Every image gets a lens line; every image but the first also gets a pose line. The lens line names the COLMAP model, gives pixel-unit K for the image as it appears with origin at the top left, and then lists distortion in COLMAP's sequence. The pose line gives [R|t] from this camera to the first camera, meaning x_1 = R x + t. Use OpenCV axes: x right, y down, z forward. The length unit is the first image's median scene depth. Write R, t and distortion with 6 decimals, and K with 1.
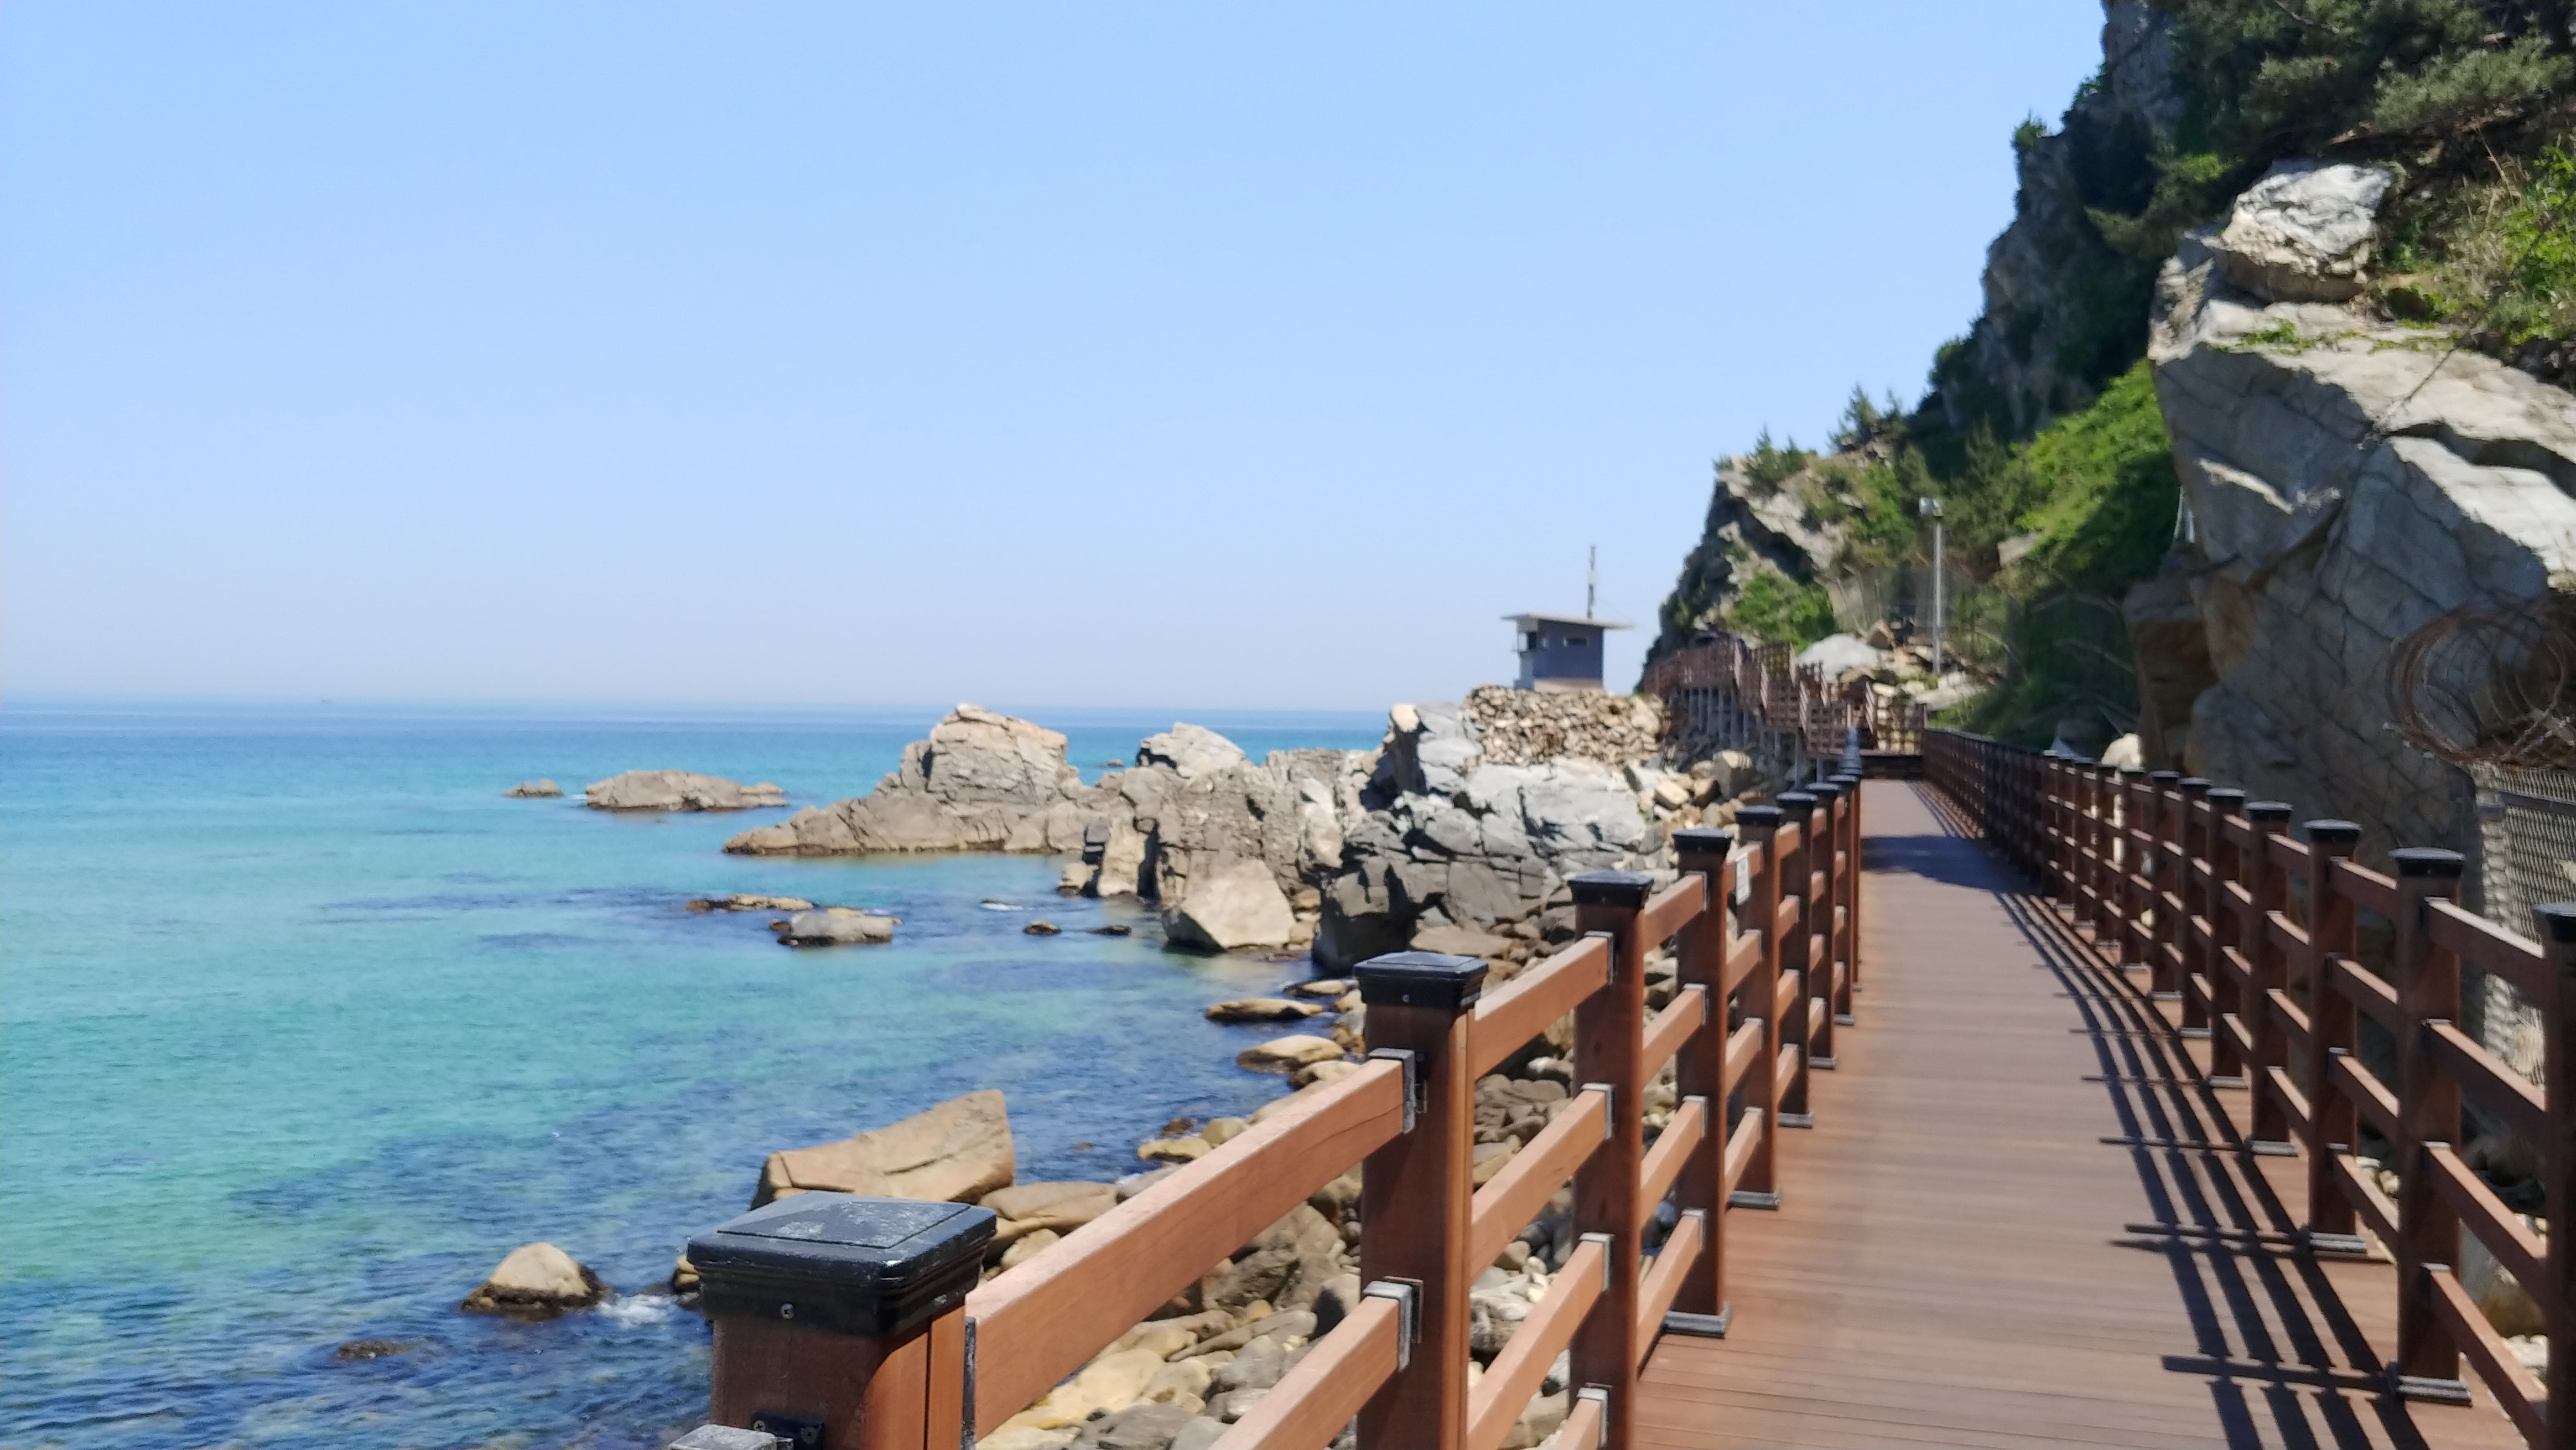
lens RADIAL K [[2425.9, 0, 1283.6], [0, 2425.9, 672.2], [0, 0, 1]] dist [0.206565, -0.339865]
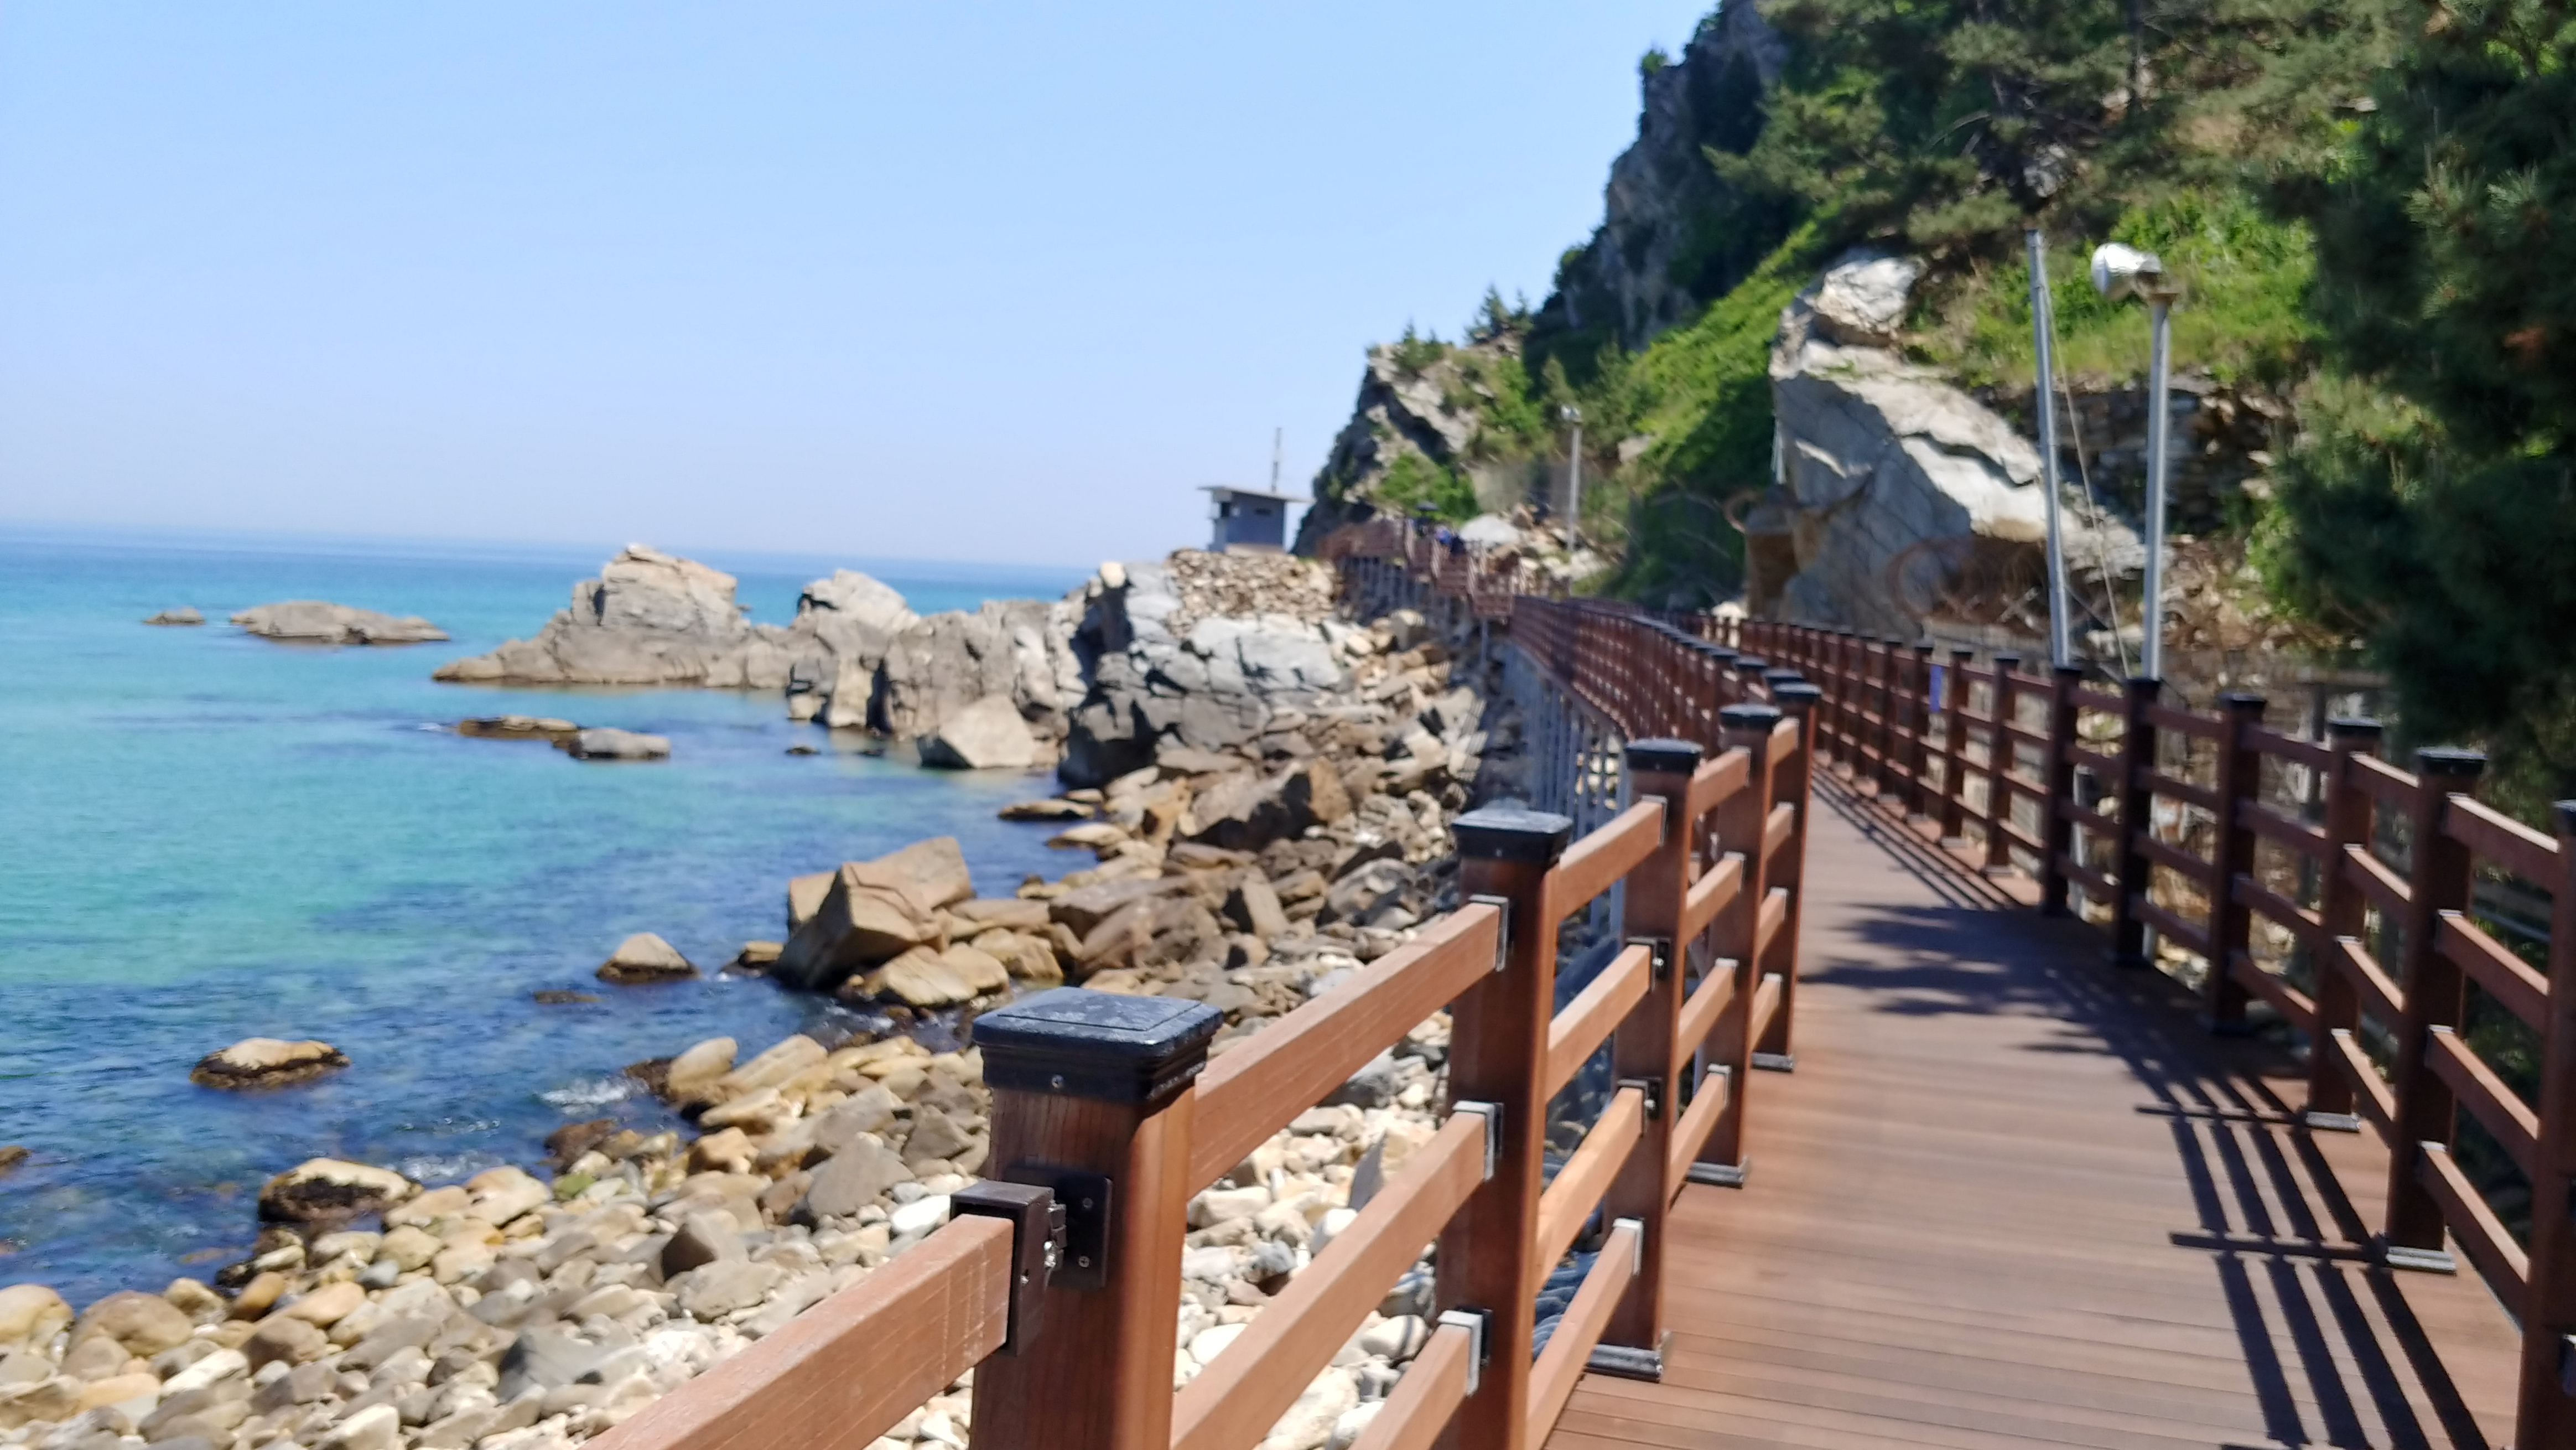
lens RADIAL K [[2452.8, 0, 1288.0], [0, 2452.8, 725.0], [0, 0, 1]] dist [0.411899, -0.896437]
pose [[0.985615, 0.019633, 0.167861, -0.071486], [-0.032986, 0.996475, 0.077131, -0.003337], [-0.165755, -0.081558, 0.982789, -0.177715]]
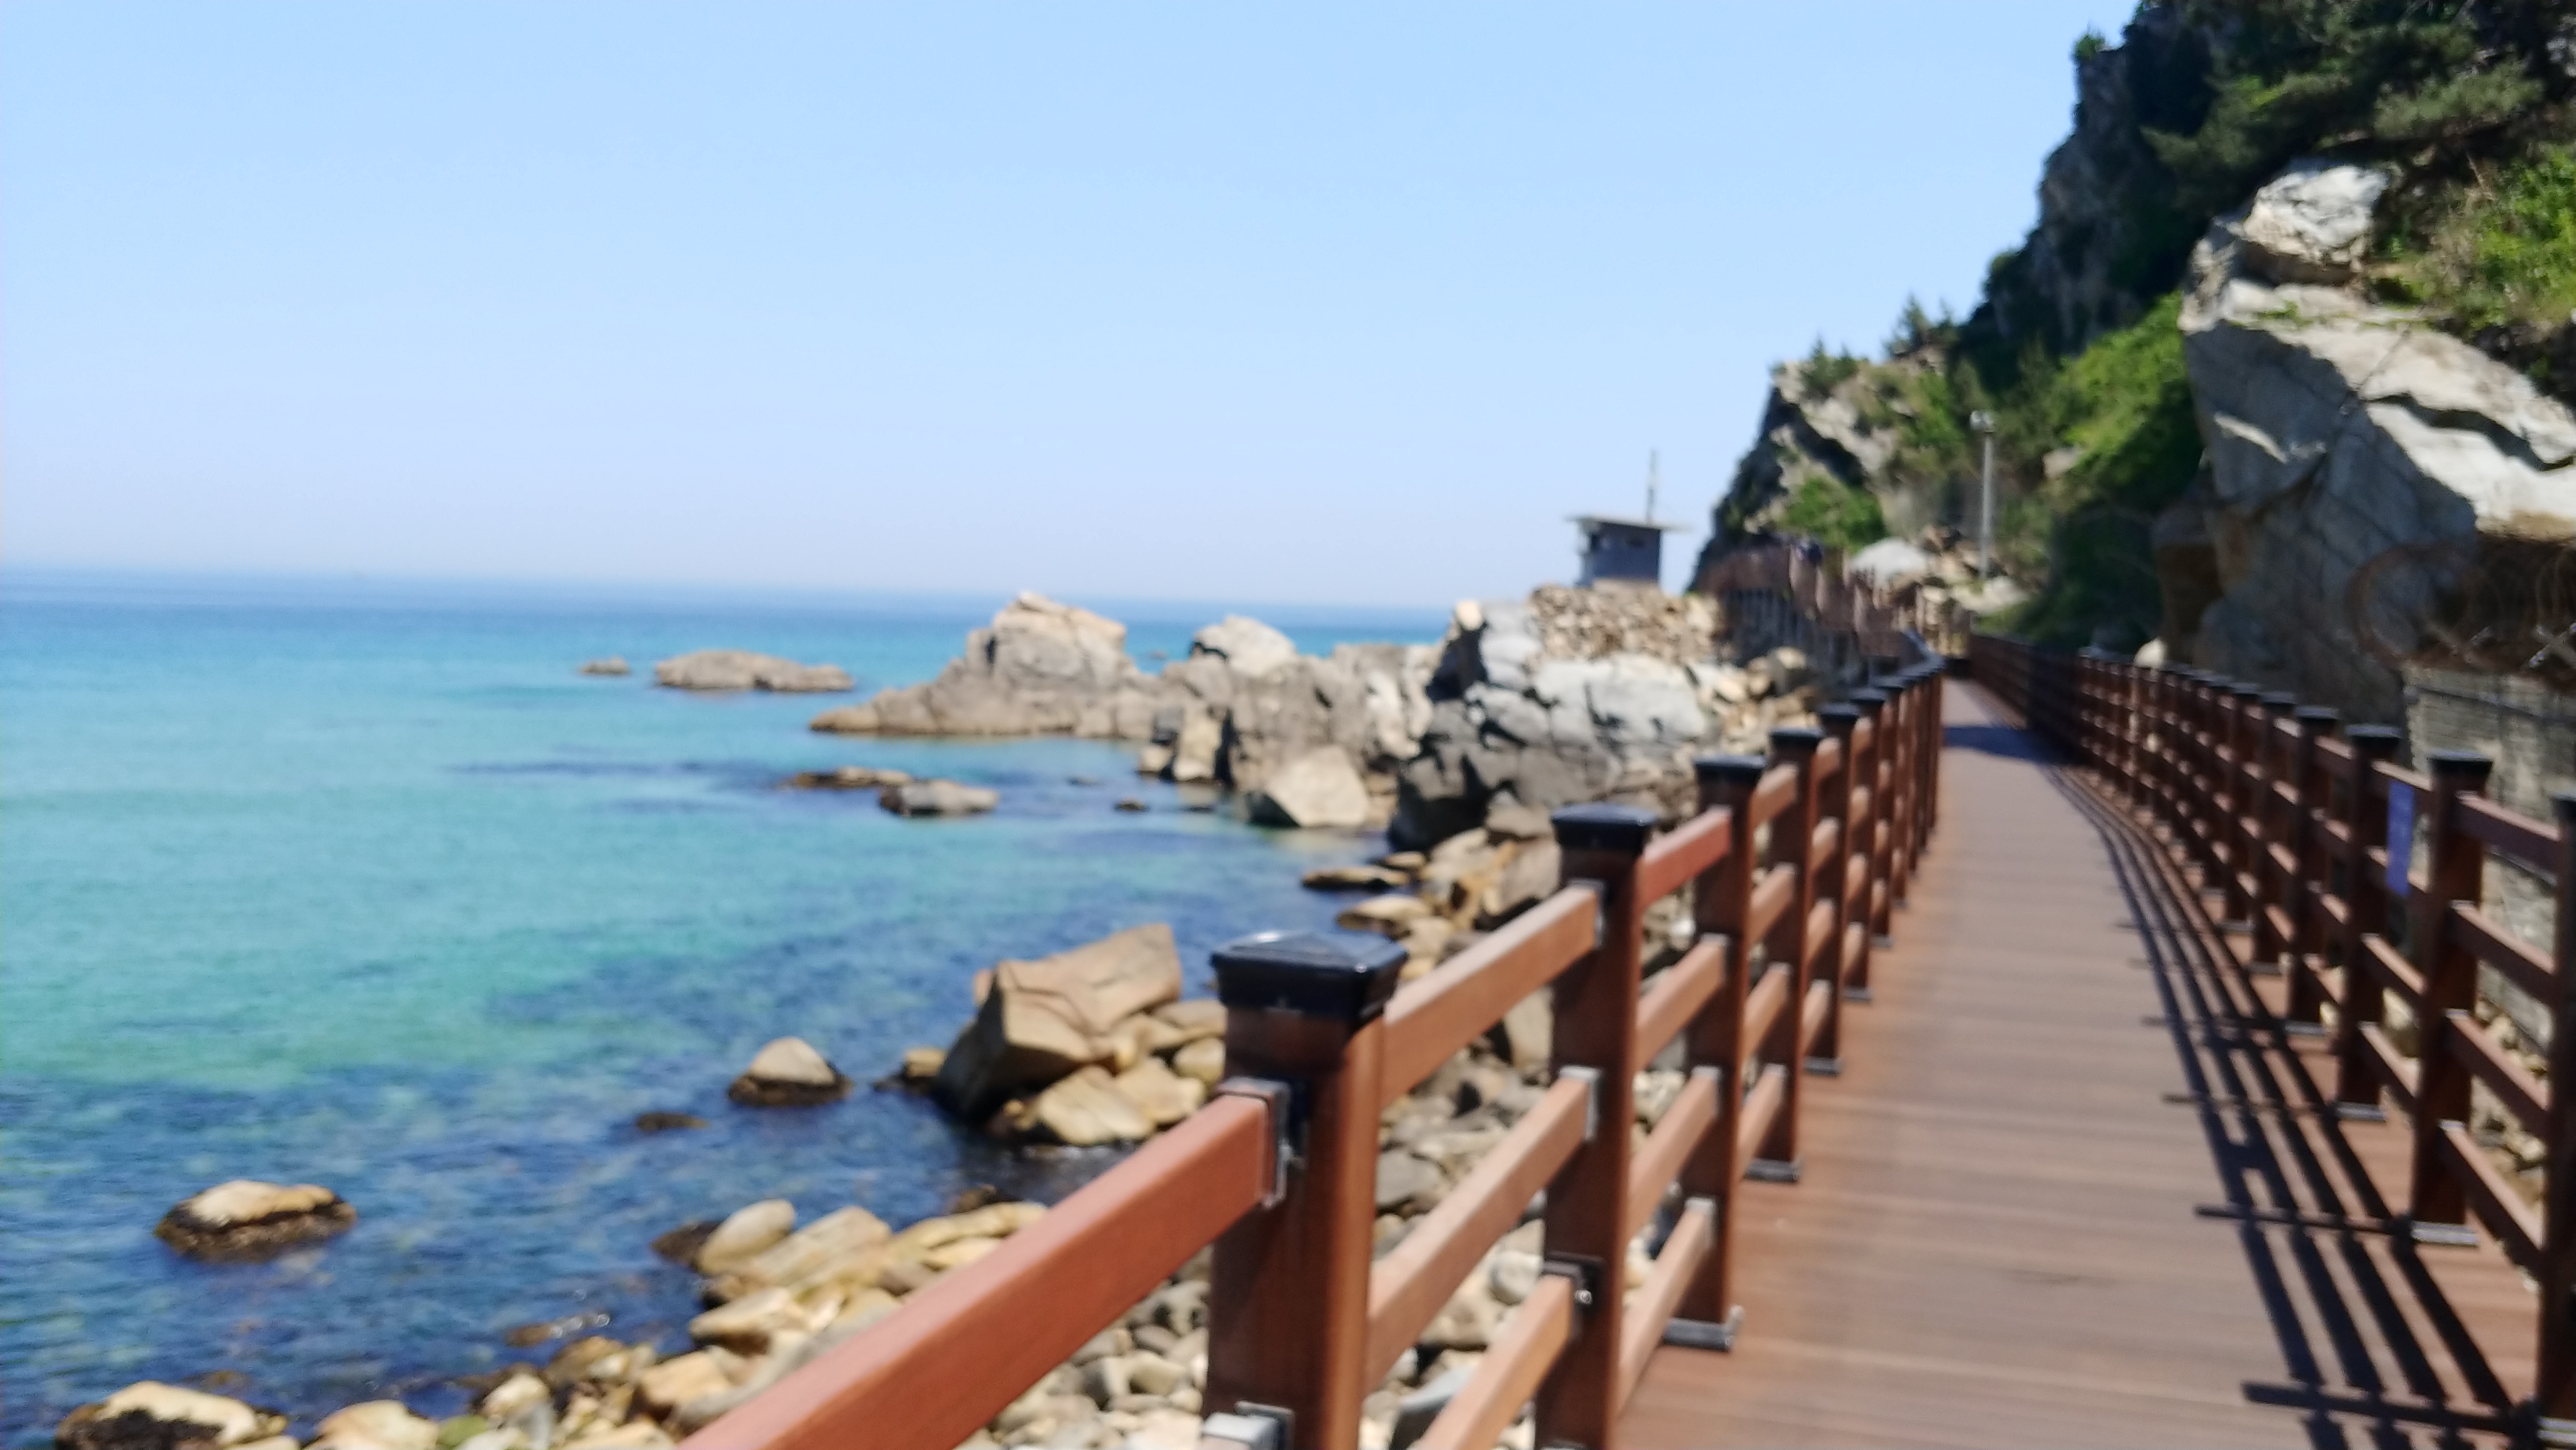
lens RADIAL K [[2451.4, 0, 1233.0], [0, 2451.4, 725.1], [0, 0, 1]] dist [0.051405, -0.009079]
pose [[0.999336, 0.018481, -0.031388, -0.020633], [-0.016392, 0.997715, 0.065537, -0.001307], [0.032528, -0.064979, 0.997356, -0.066933]]
